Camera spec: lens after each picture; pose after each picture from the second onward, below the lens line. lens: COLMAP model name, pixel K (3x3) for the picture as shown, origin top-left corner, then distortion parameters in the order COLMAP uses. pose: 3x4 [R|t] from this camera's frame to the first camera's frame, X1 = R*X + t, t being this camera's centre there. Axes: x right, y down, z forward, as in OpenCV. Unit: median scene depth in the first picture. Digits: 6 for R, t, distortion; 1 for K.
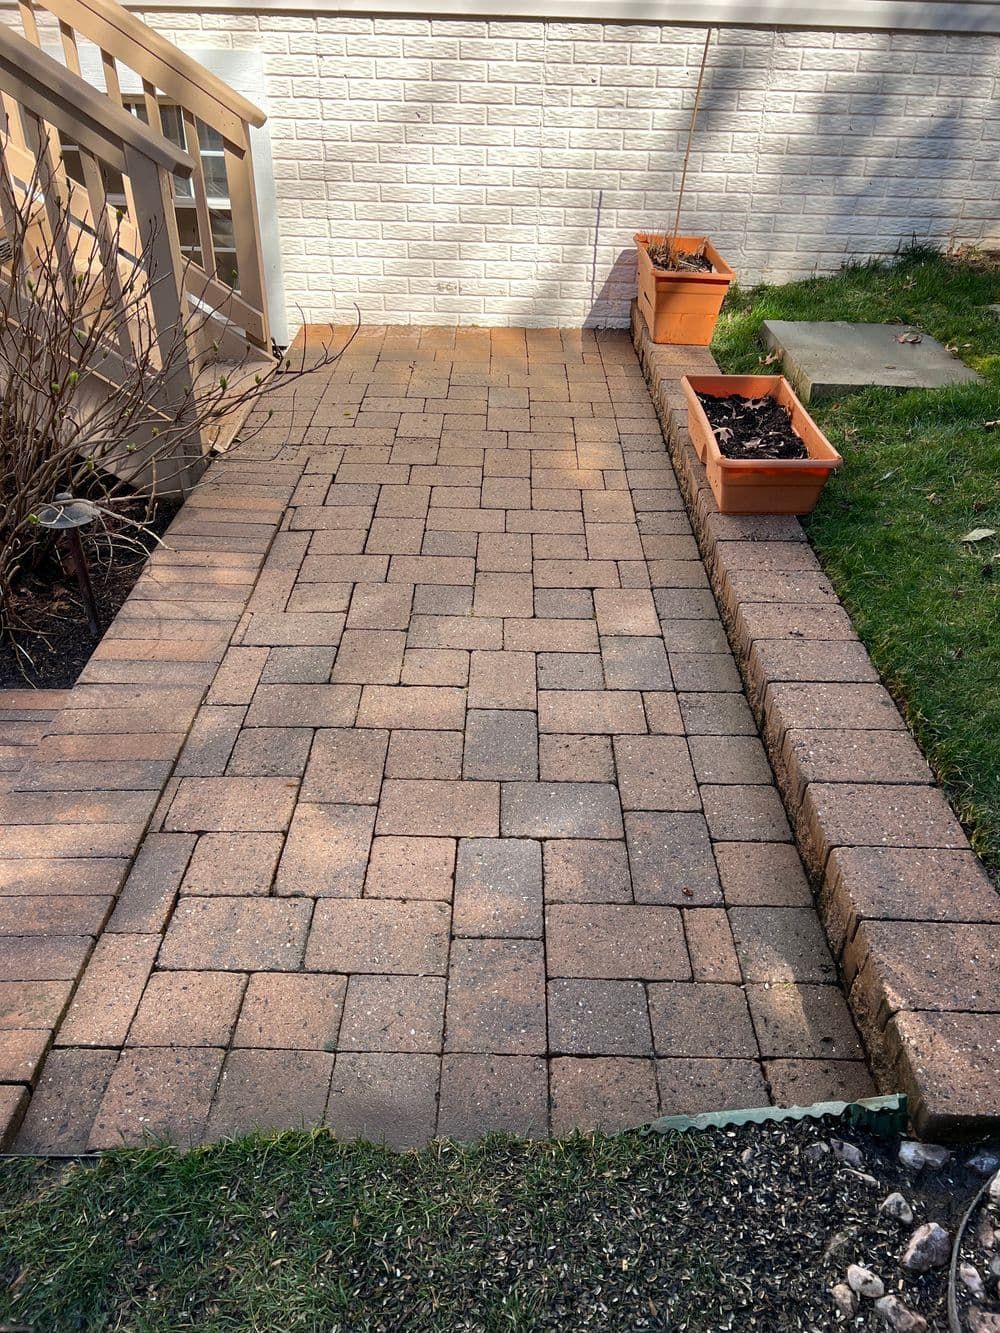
lens RADIAL K [[994.5, 0, 500.0], [0, 994.5, 666.5], [0, 0, 1]] dist [0.041881, -0.058964]
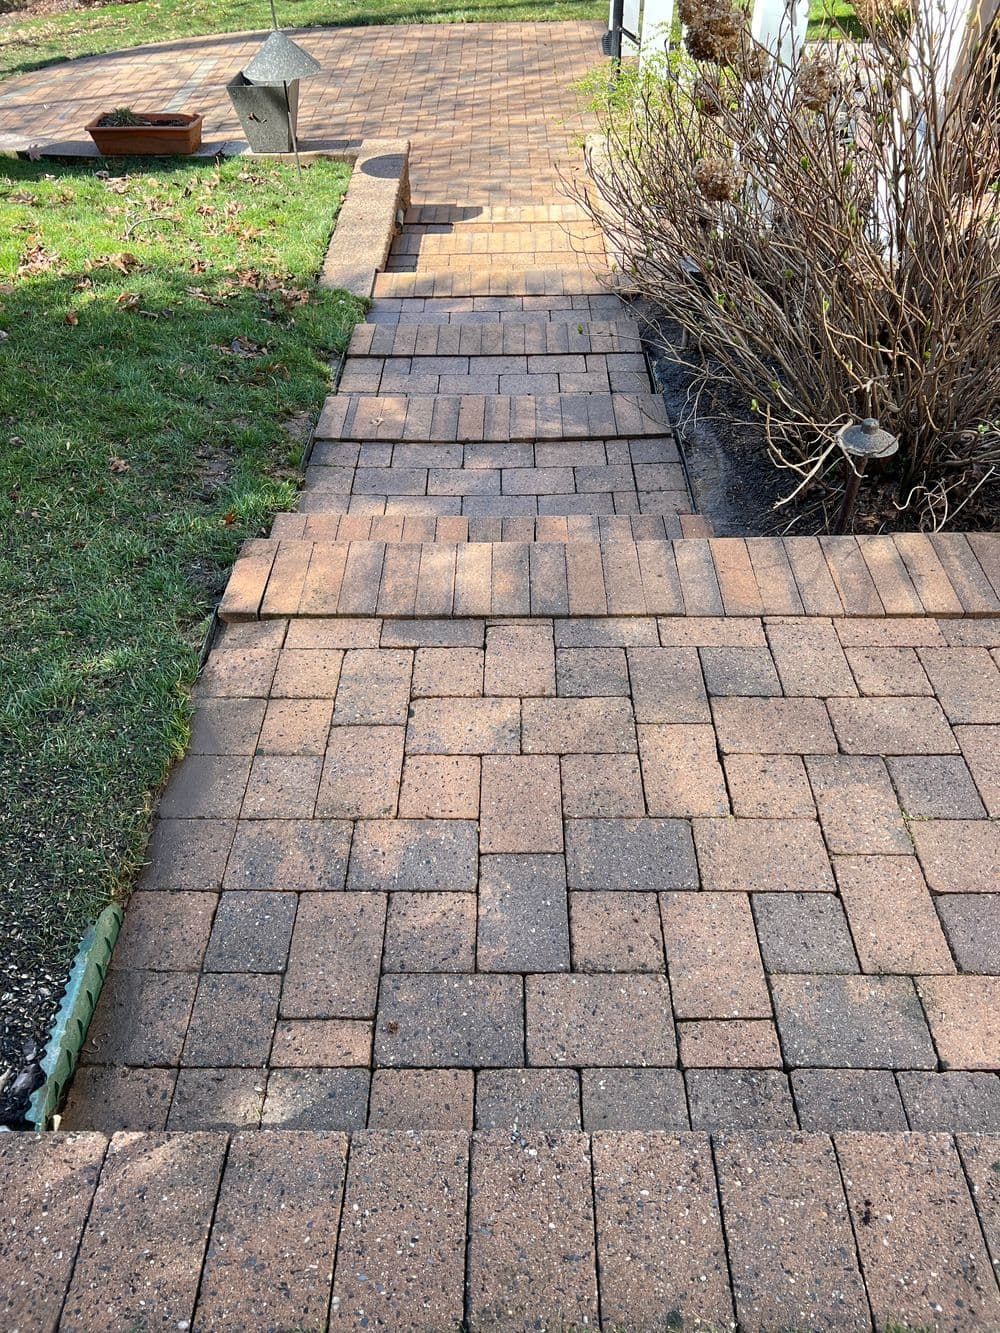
lens RADIAL K [[996.7, 0, 500.0], [0, 996.7, 666.5], [0, 0, 1]] dist [0.001730, -0.002407]
pose [[0.005121, 0.678213, -0.734848, 0.634940], [-0.558510, 0.611499, 0.560479, -0.533687], [0.829482, 0.407549, 0.381920, 0.615508]]
